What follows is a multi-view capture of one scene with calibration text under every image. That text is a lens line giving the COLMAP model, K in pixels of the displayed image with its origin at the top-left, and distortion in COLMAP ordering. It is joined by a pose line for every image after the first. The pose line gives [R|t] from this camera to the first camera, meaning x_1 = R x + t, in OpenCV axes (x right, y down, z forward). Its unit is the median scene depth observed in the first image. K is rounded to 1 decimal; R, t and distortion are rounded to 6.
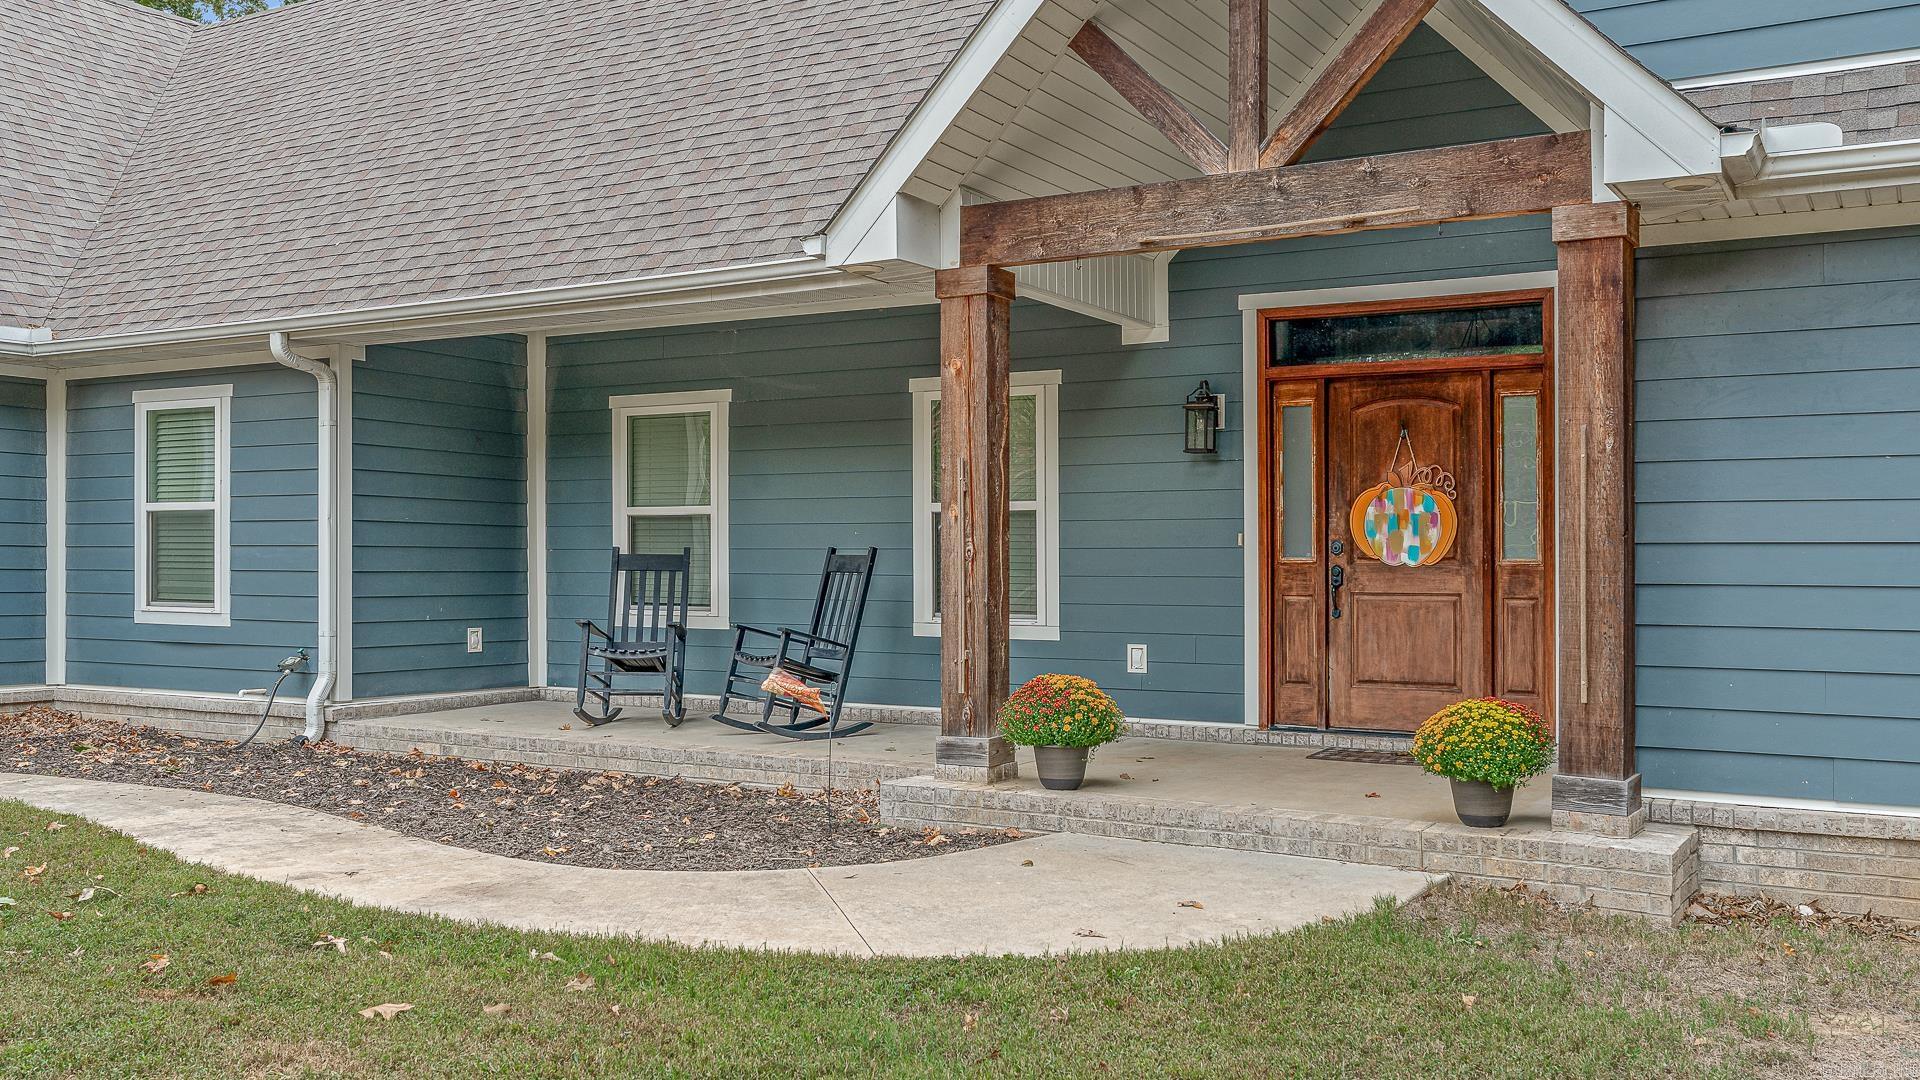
lens RADIAL K [[1724.3, 0, 936.7], [0, 1724.3, 503.5], [0, 0, 1]] dist [0.004064, 0.010669]
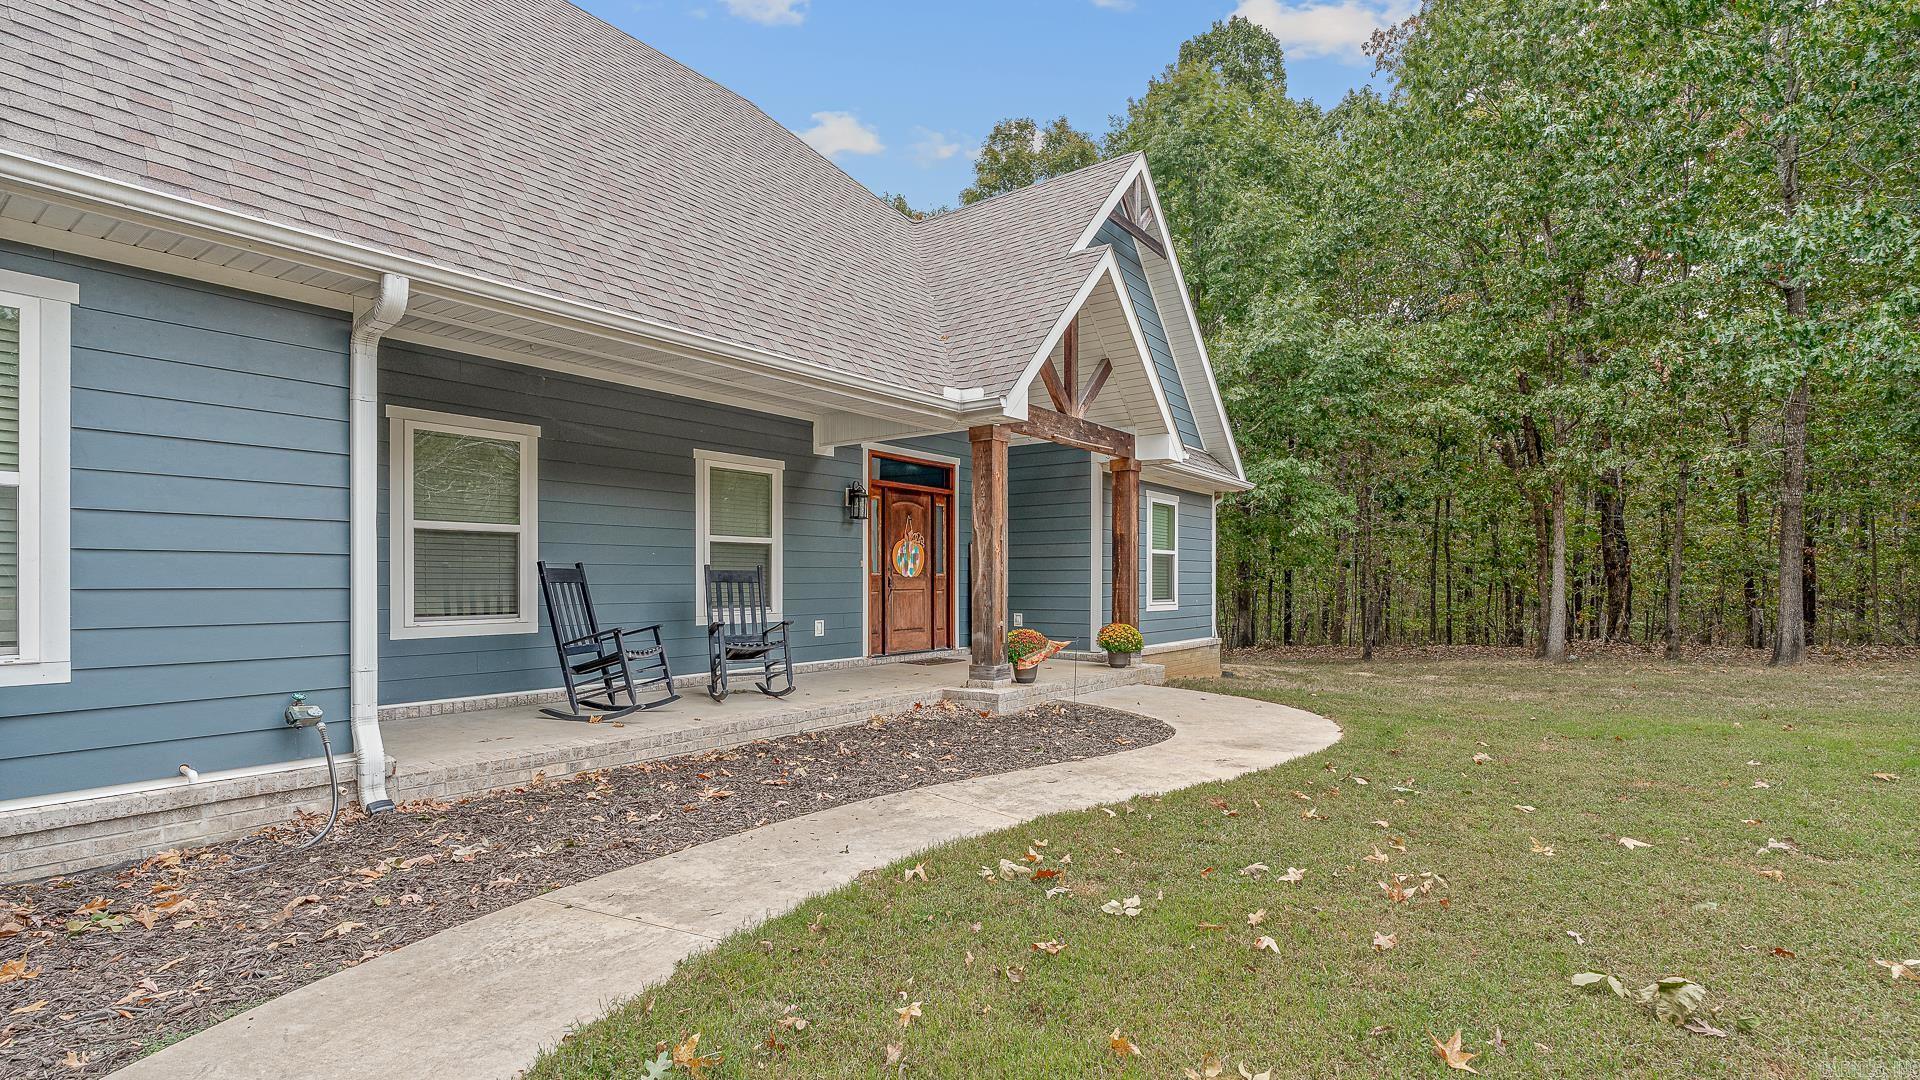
lens RADIAL K [[879.0, 0, 982.1], [0, 879.0, 549.9], [0, 0, 1]] dist [0.001672, 0.000057]
pose [[0.085893, 0.026857, 0.995942, -0.862432], [-0.038143, 0.998992, -0.023650, 0.024747], [-0.995574, -0.035956, 0.086831, 0.816097]]
